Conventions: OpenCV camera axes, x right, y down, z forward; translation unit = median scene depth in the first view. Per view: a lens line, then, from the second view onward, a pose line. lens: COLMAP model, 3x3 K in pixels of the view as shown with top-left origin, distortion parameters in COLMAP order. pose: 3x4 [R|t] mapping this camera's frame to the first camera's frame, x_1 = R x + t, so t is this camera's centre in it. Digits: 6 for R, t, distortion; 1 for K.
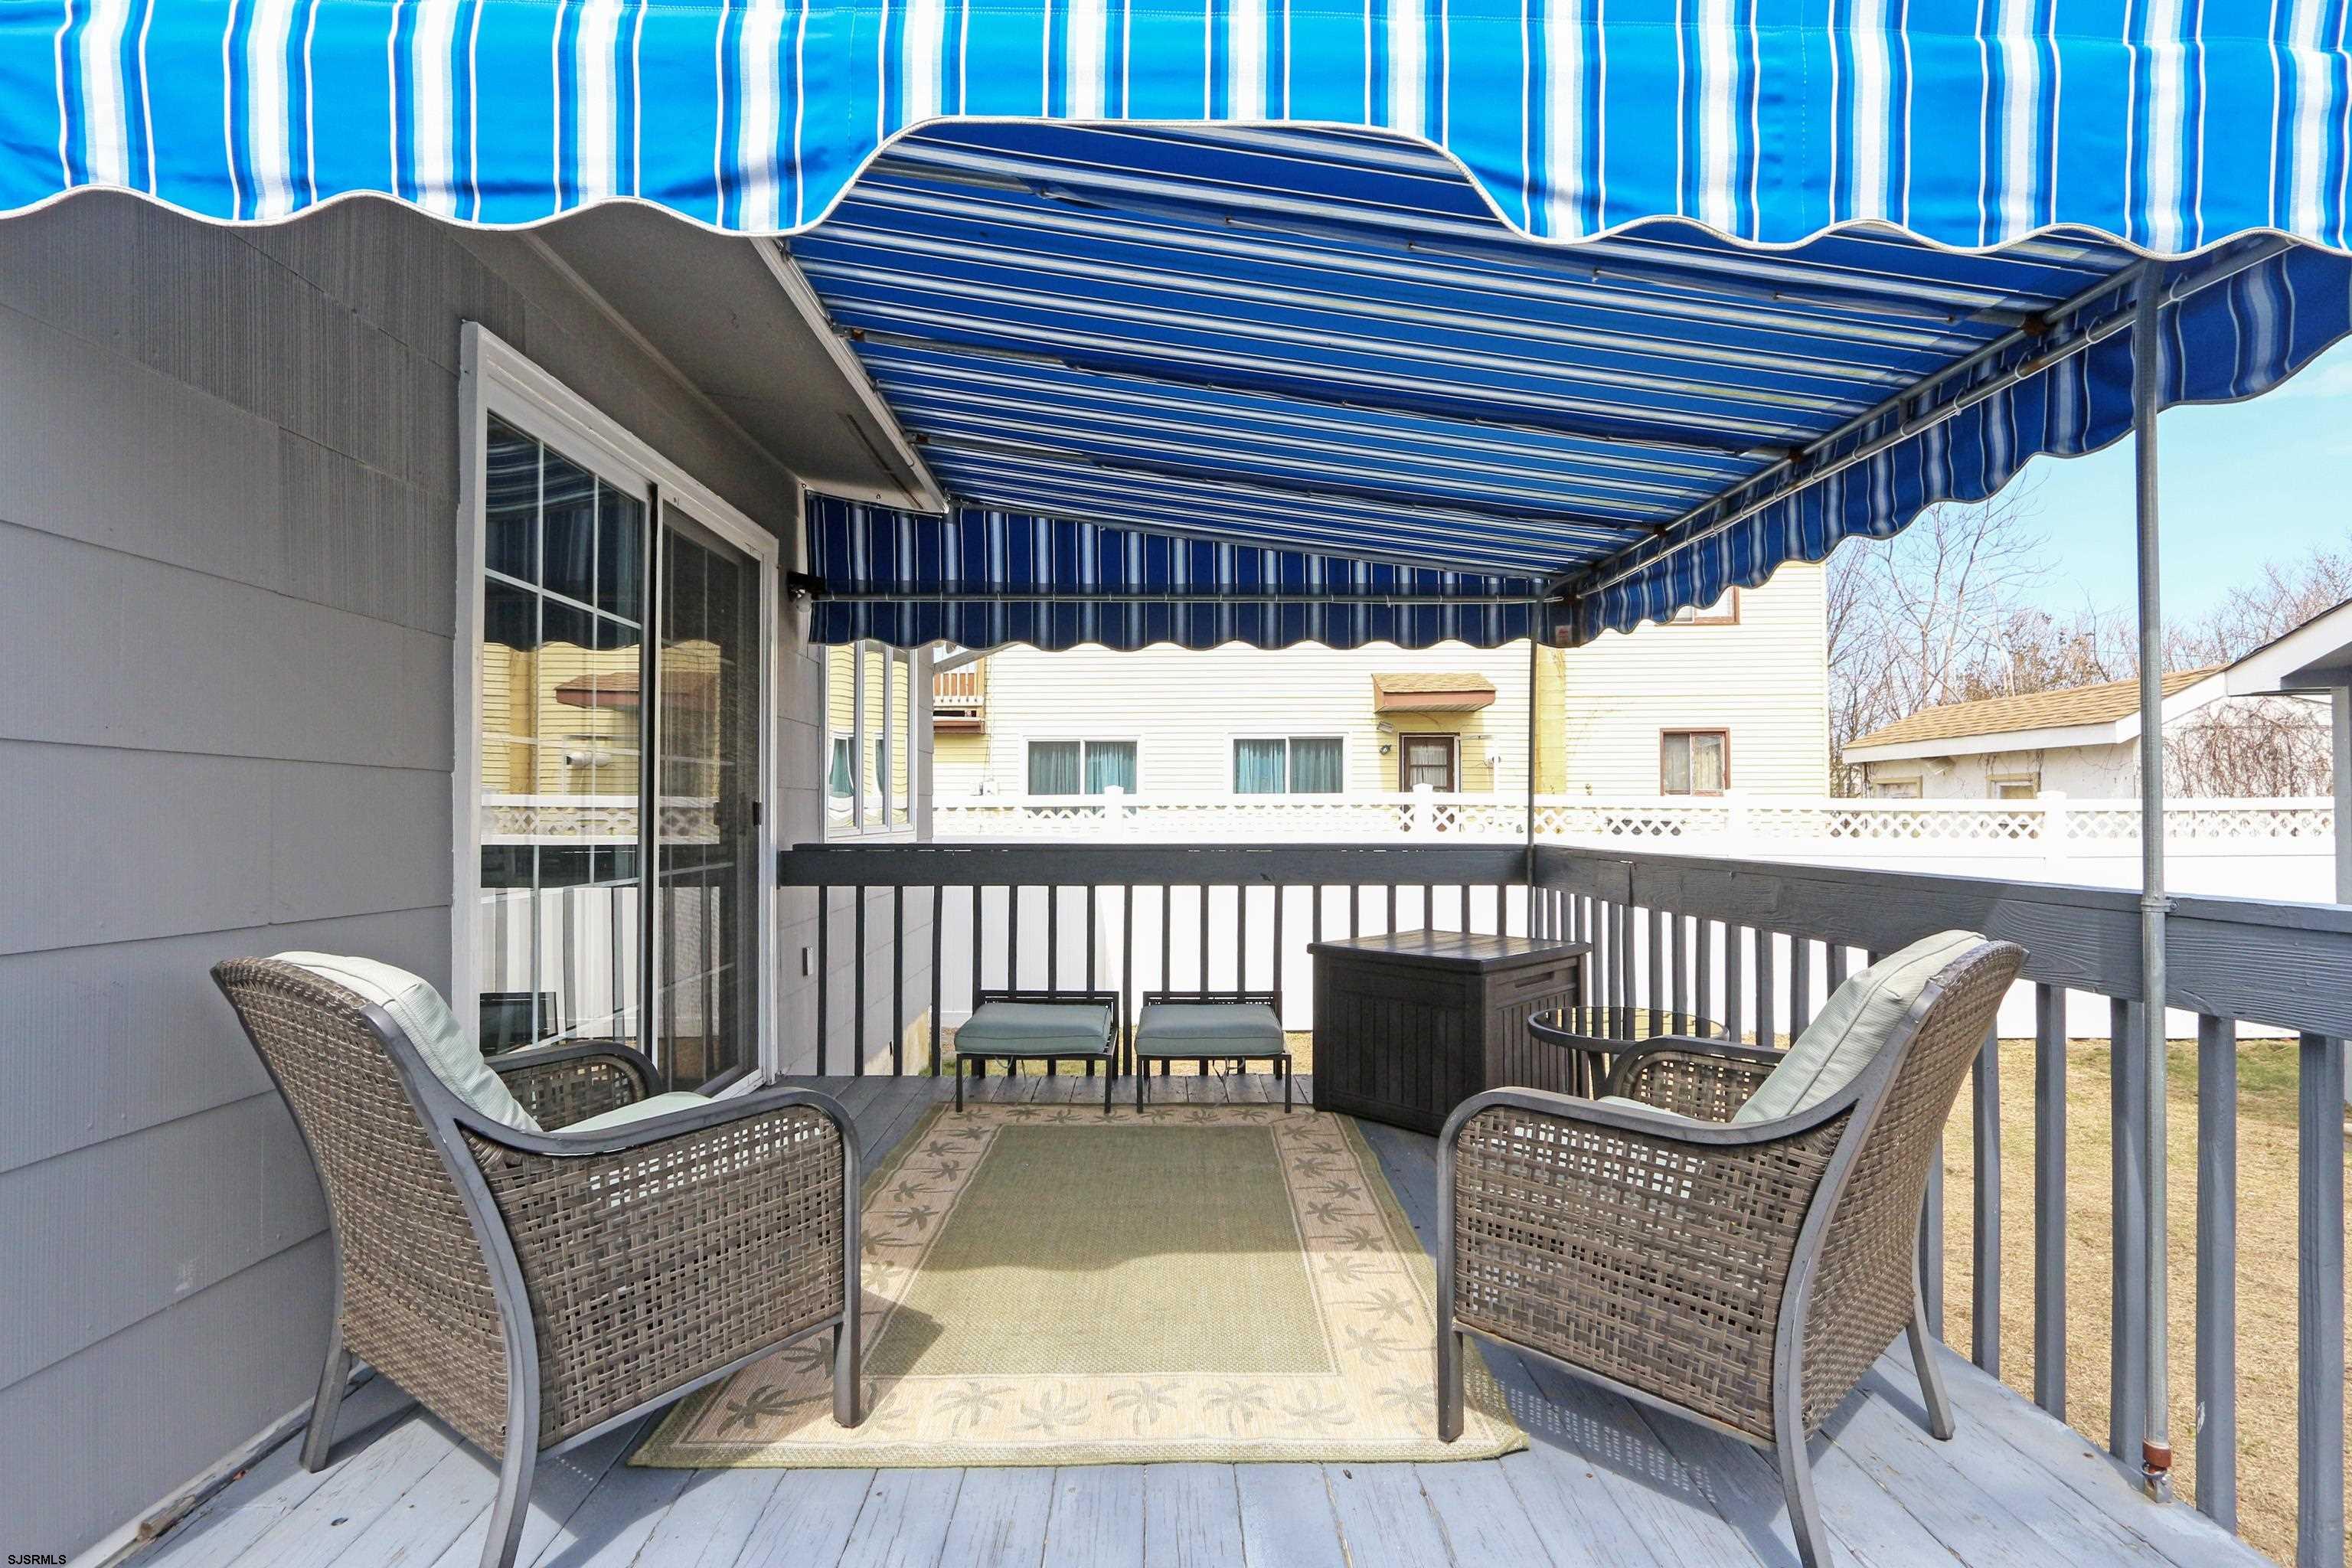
lens RADIAL K [[1119.4, 0, 1179.4], [0, 1119.4, 789.9], [0, 0, 1]] dist [-0.019232, -0.000151]
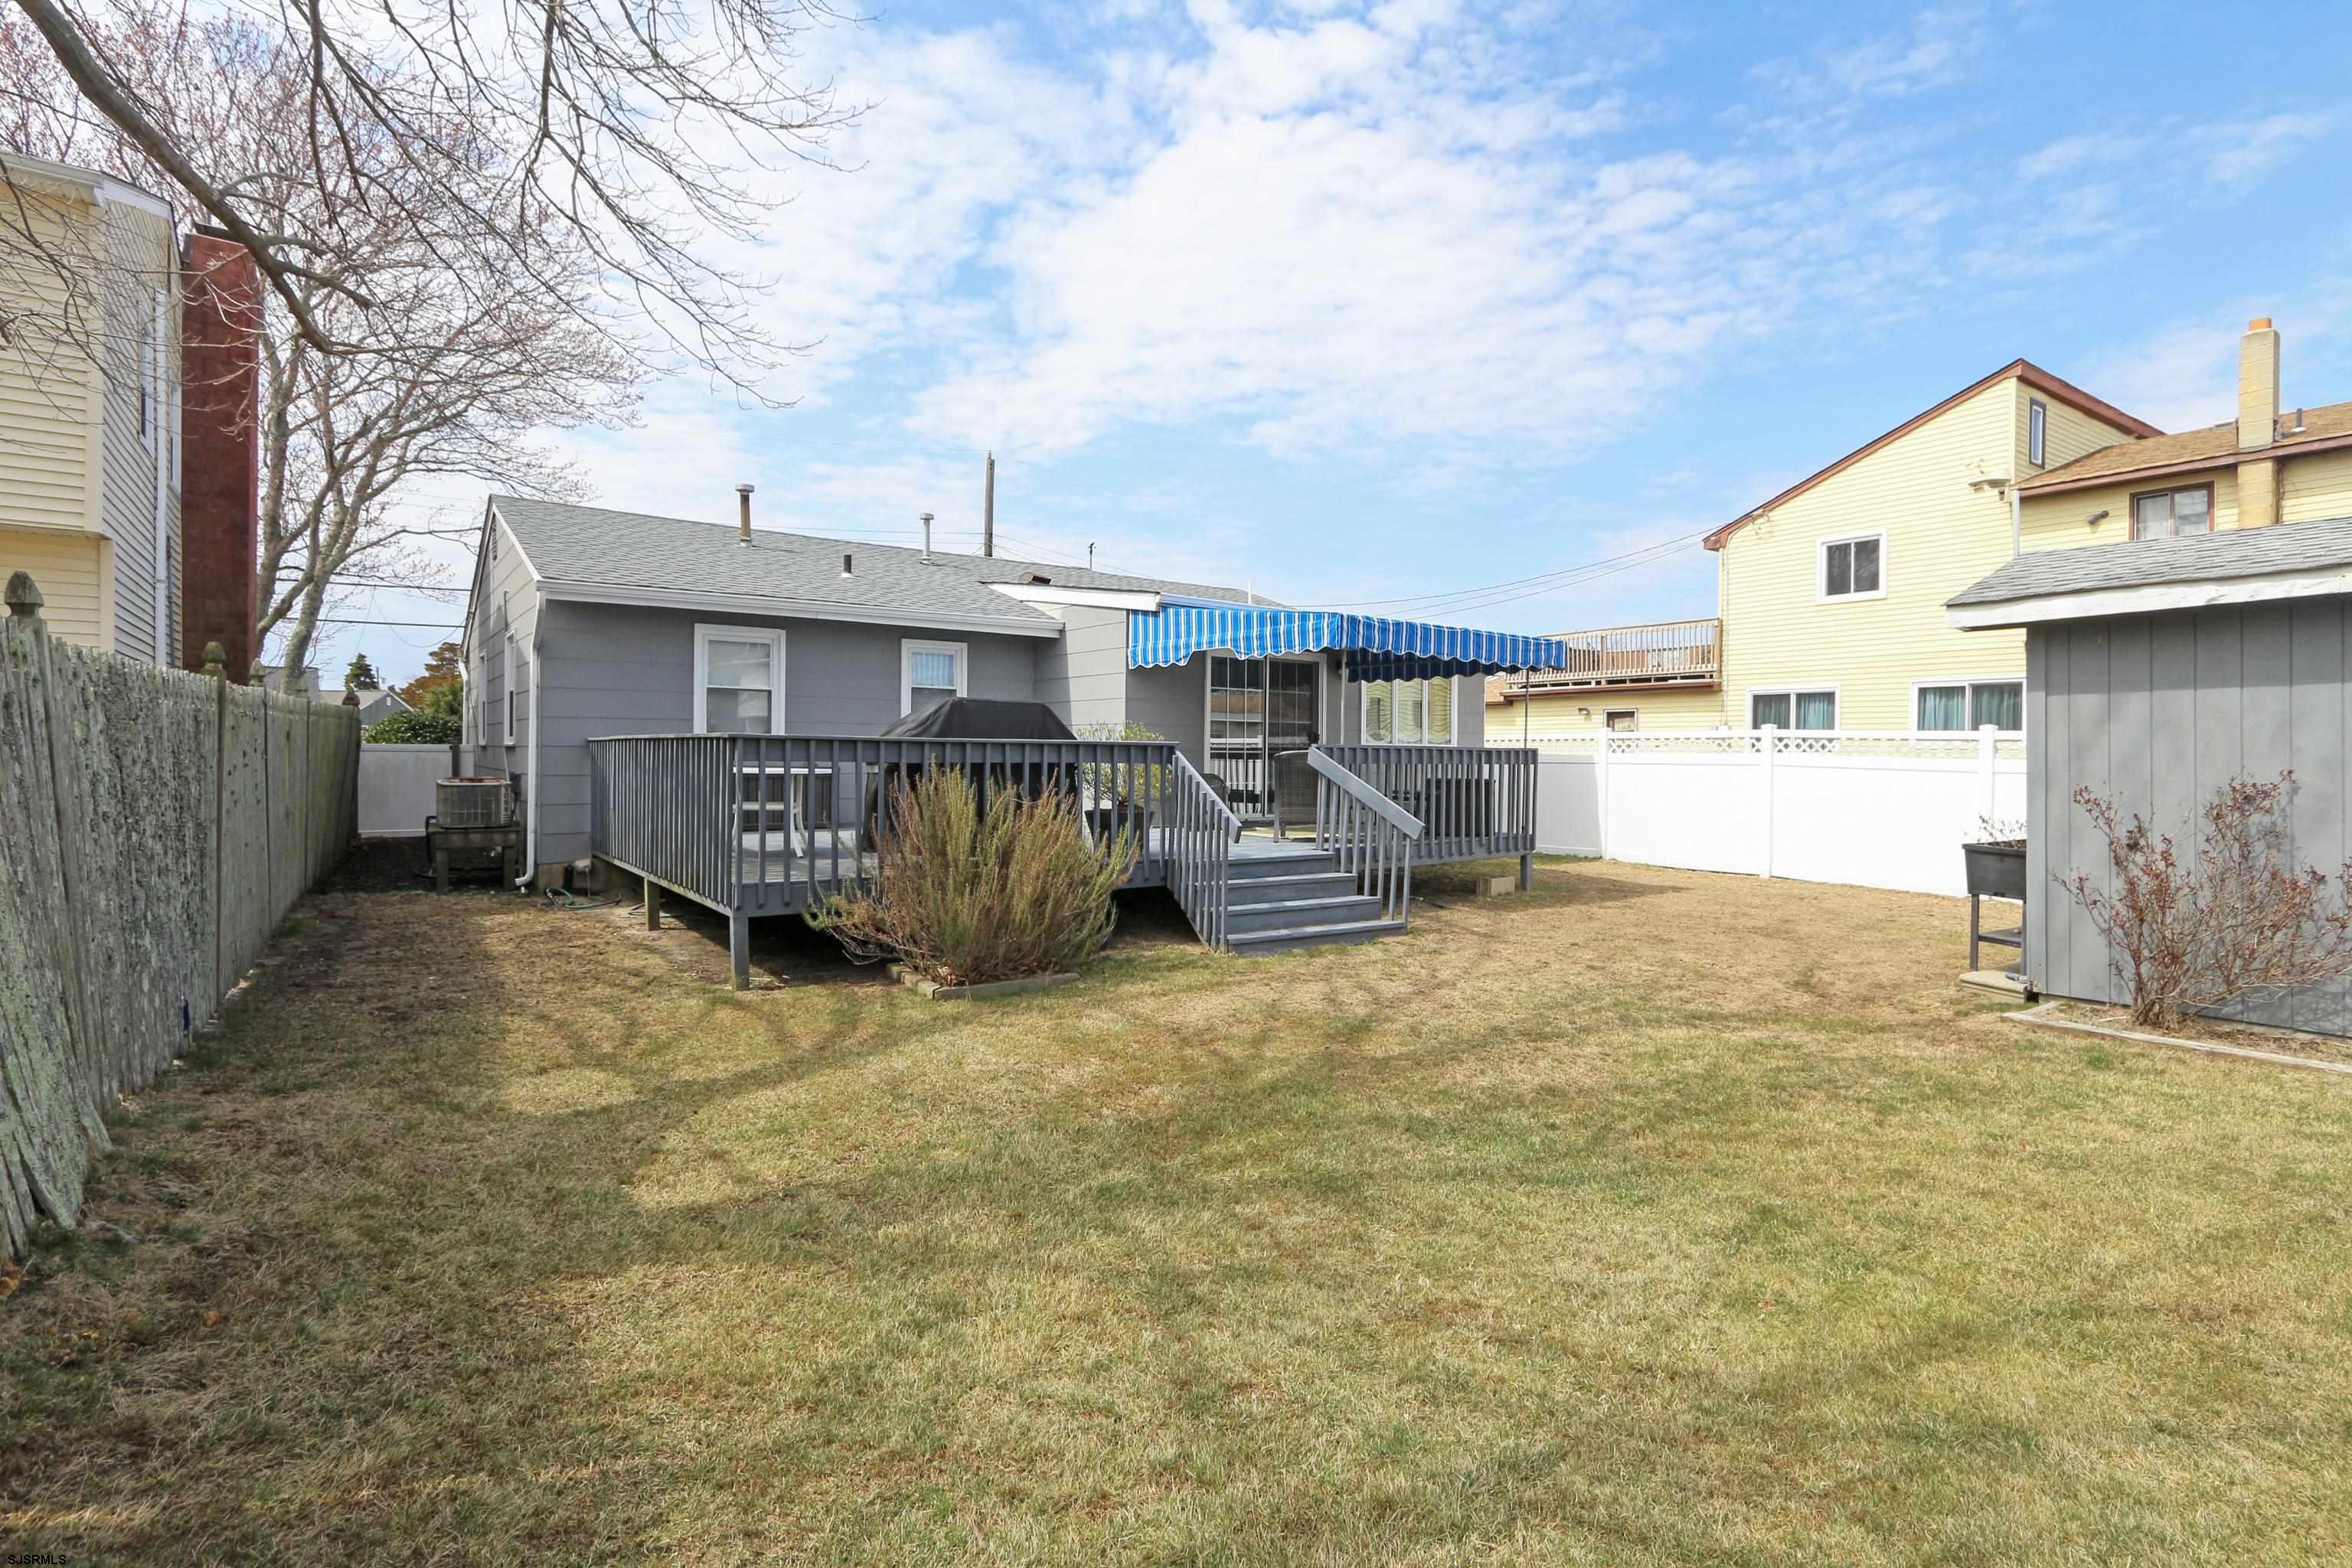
lens RADIAL K [[1119.4, 0, 1176.0], [0, 1119.4, 766.0], [0, 0, 1]] dist [-0.019232, -0.000151]
pose [[0.529422, 0.021928, -0.848075, 2.002614], [0.003231, 0.999607, 0.027864, 0.011979], [0.848353, -0.017492, 0.529142, -1.050786]]
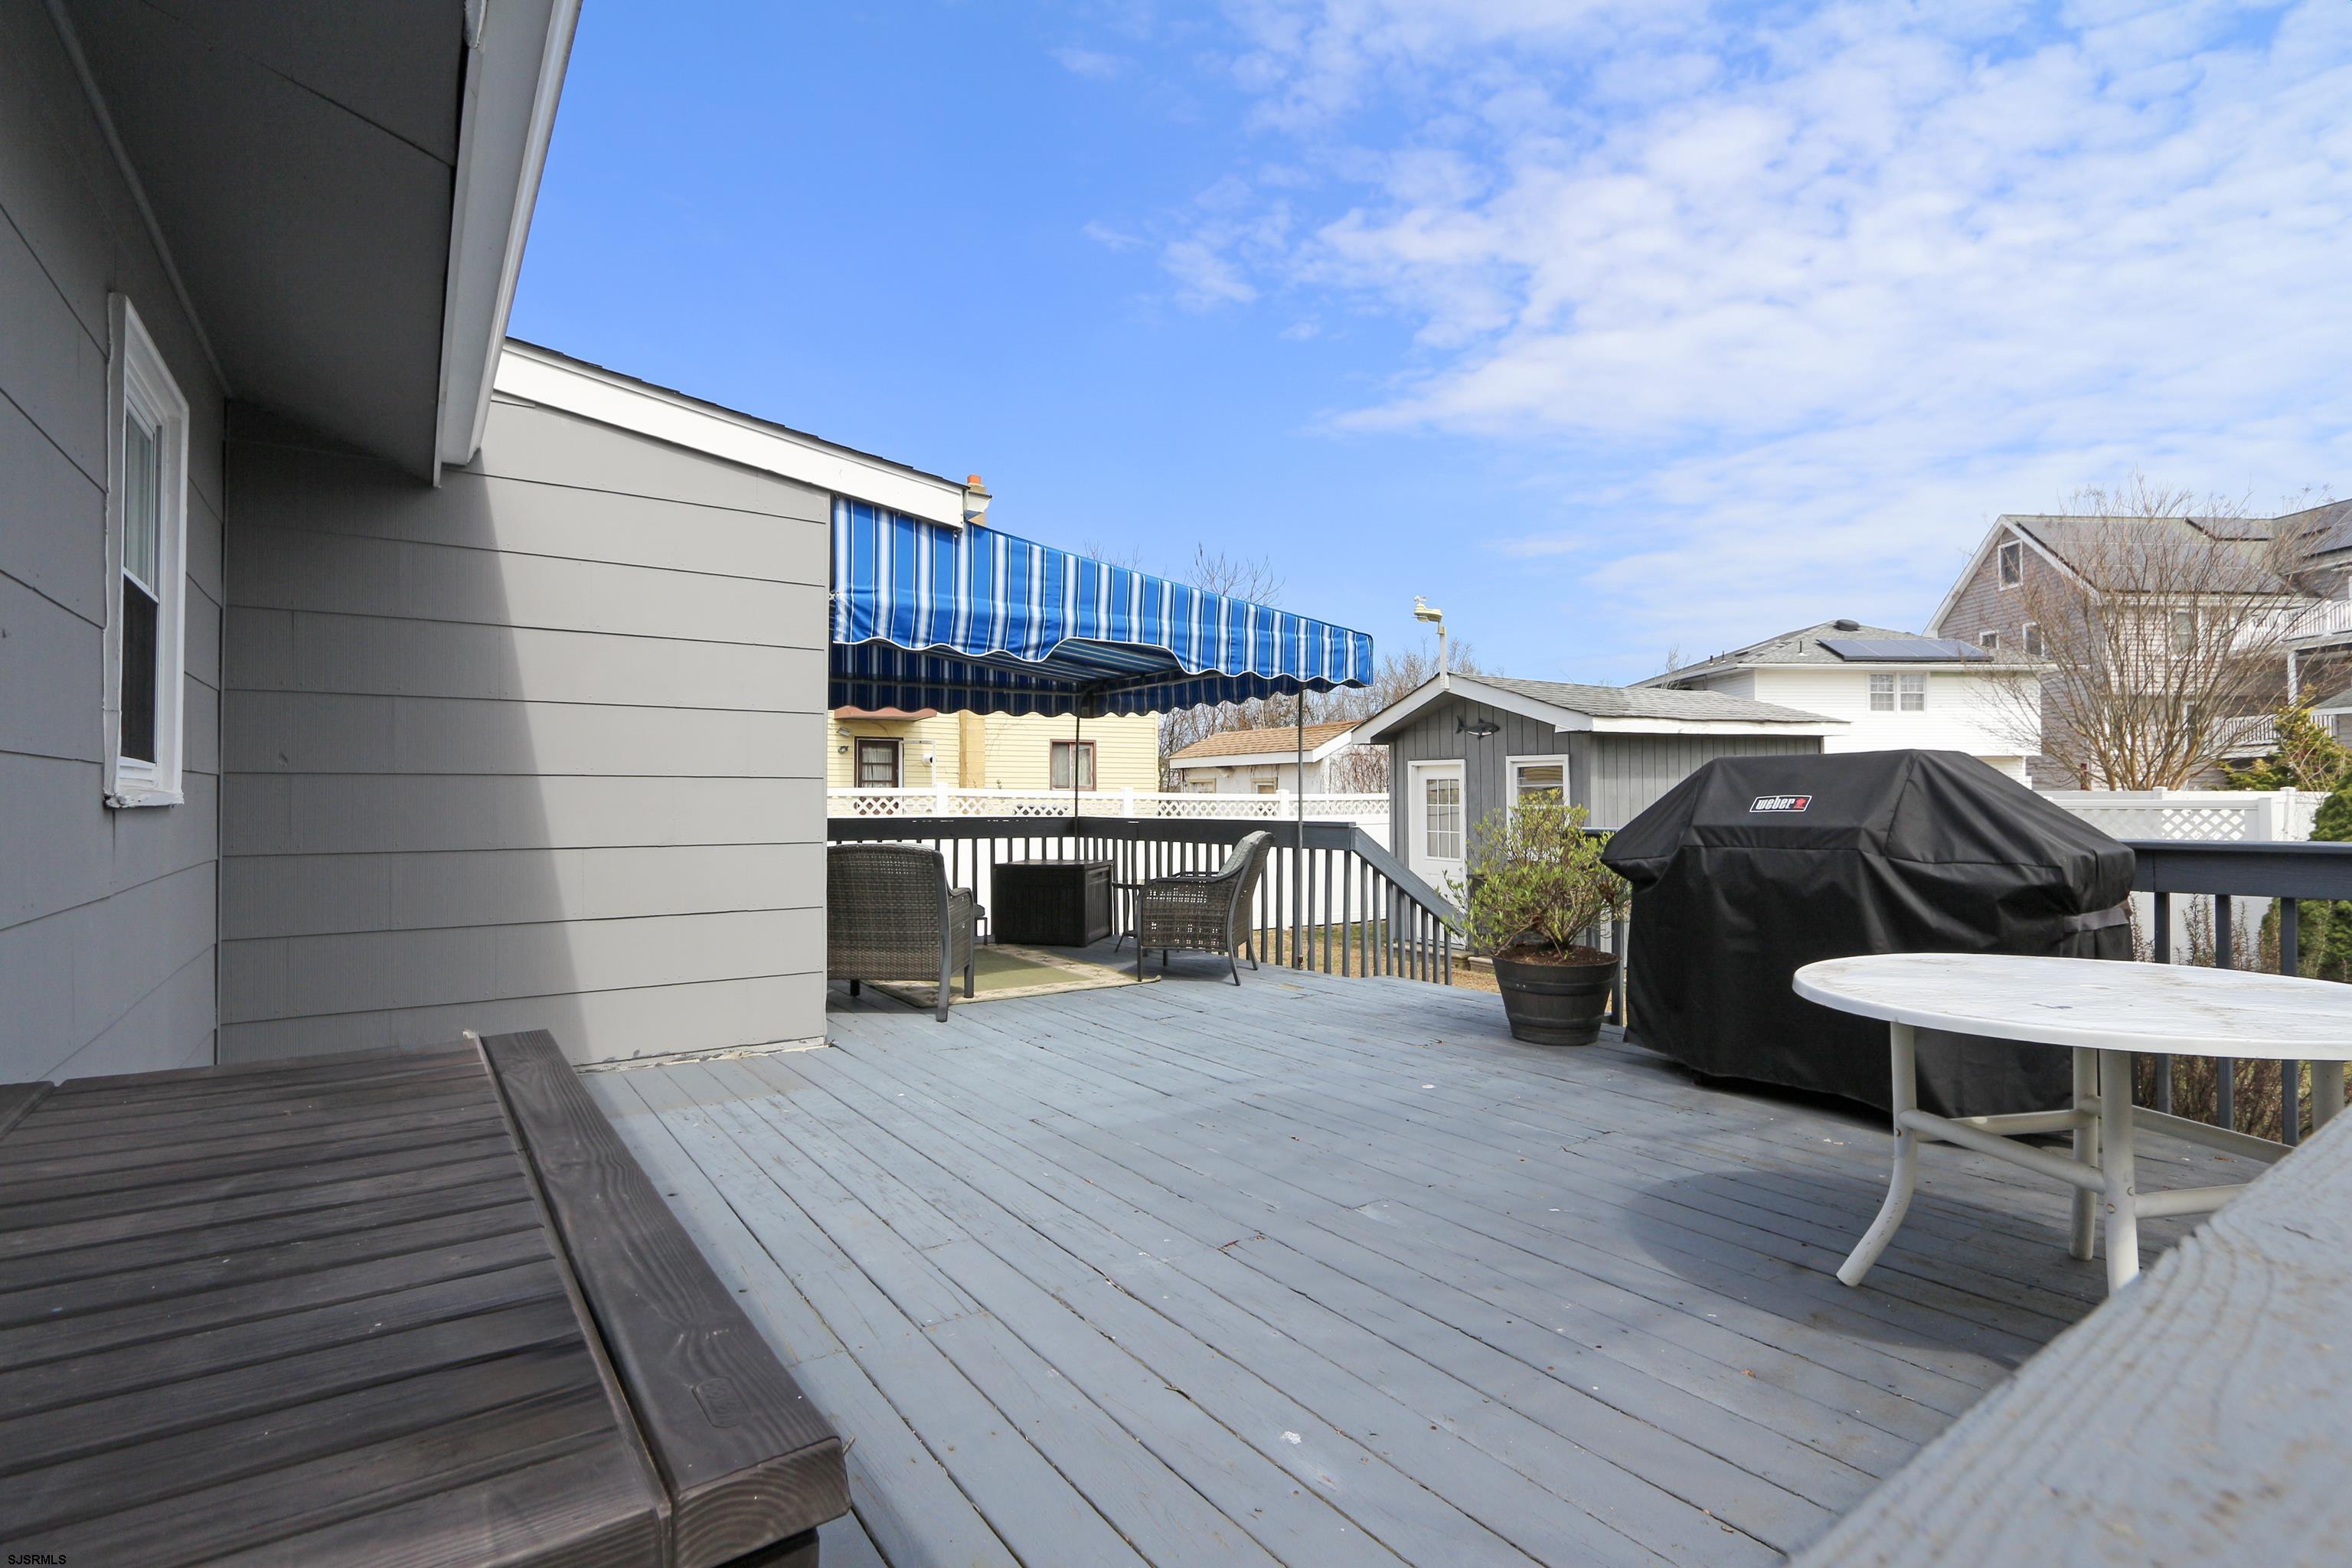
lens RADIAL K [[1119.4, 0, 1182.3], [0, 1119.4, 788.9], [0, 0, 1]] dist [-0.019232, -0.000151]
pose [[0.838370, 0.004442, 0.545083, -0.624817], [-0.009168, 0.999940, 0.005952, -0.016367], [-0.545024, -0.009988, 0.838361, -0.802655]]
